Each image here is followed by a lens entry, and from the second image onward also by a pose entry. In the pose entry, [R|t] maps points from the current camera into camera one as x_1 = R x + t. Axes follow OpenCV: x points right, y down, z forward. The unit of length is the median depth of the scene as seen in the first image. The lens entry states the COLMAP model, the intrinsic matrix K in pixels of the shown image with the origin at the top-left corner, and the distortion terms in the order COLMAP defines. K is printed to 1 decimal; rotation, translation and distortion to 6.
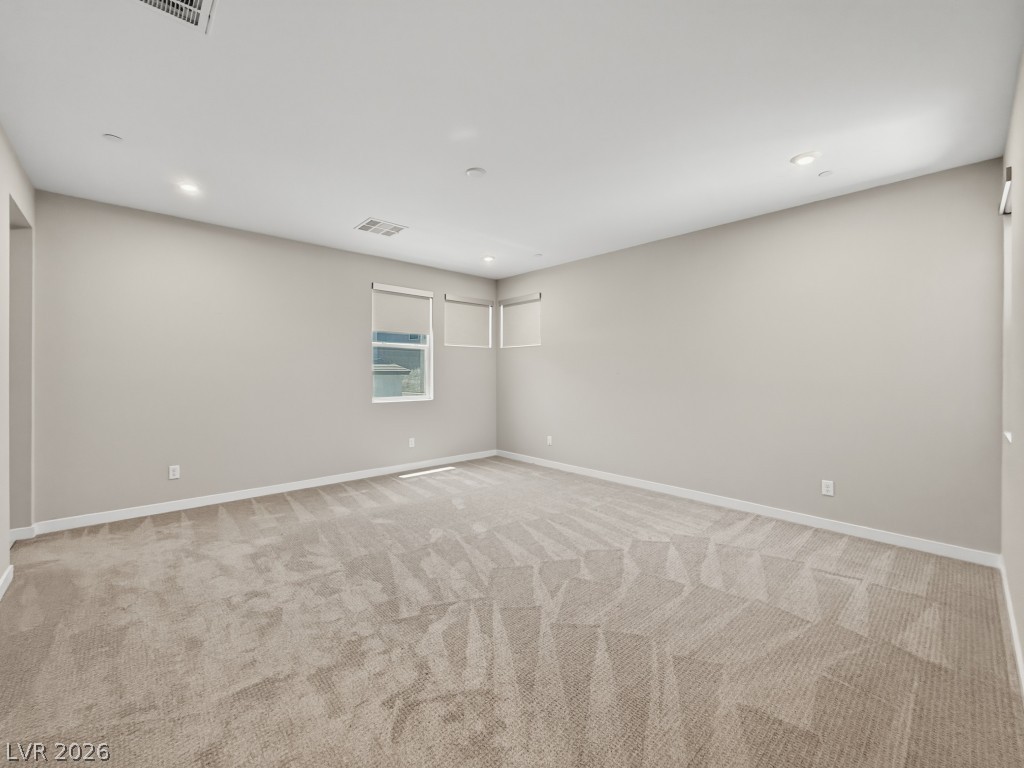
lens RADIAL K [[421.1, 0, 505.9], [0, 421.1, 369.4], [0, 0, 1]] dist [-0.000151, 0.000156]
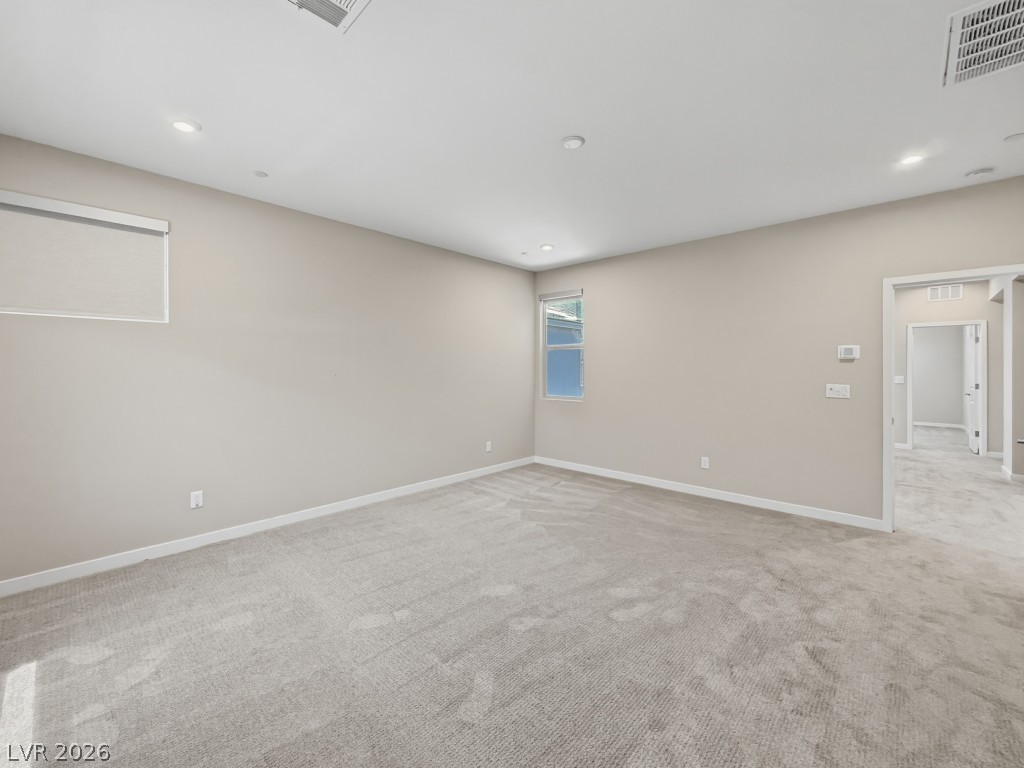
lens RADIAL K [[421.1, 0, 505.9], [0, 421.1, 369.4], [0, 0, 1]] dist [-0.000151, 0.000156]
pose [[-0.069381, -0.000365, 0.997590, -0.886103], [-0.008498, 0.999964, -0.000225, -0.011229], [-0.997554, -0.008493, -0.069382, 1.158316]]
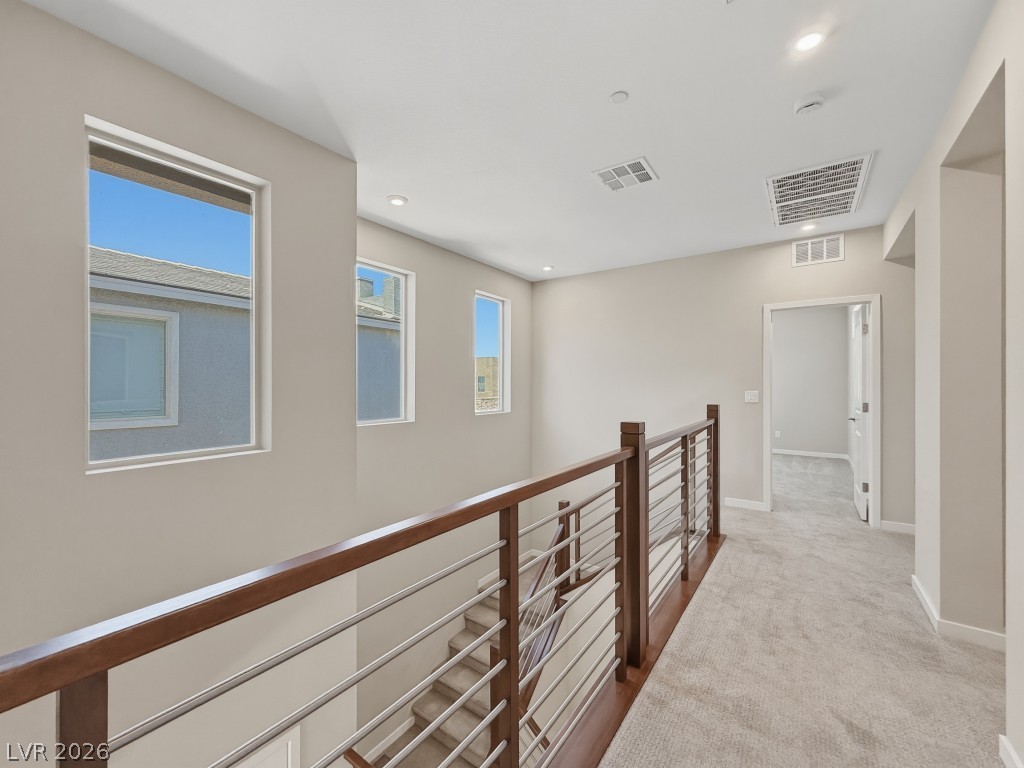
lens RADIAL K [[414.5, 0, 496.5], [0, 414.5, 386.9], [0, 0, 1]] dist [-0.001567, -0.000271]
pose [[-0.185417, -0.007534, 0.982631, -0.714169], [-0.002301, 0.999971, 0.007232, -0.011688], [-0.982657, -0.000920, -0.185429, 0.938687]]
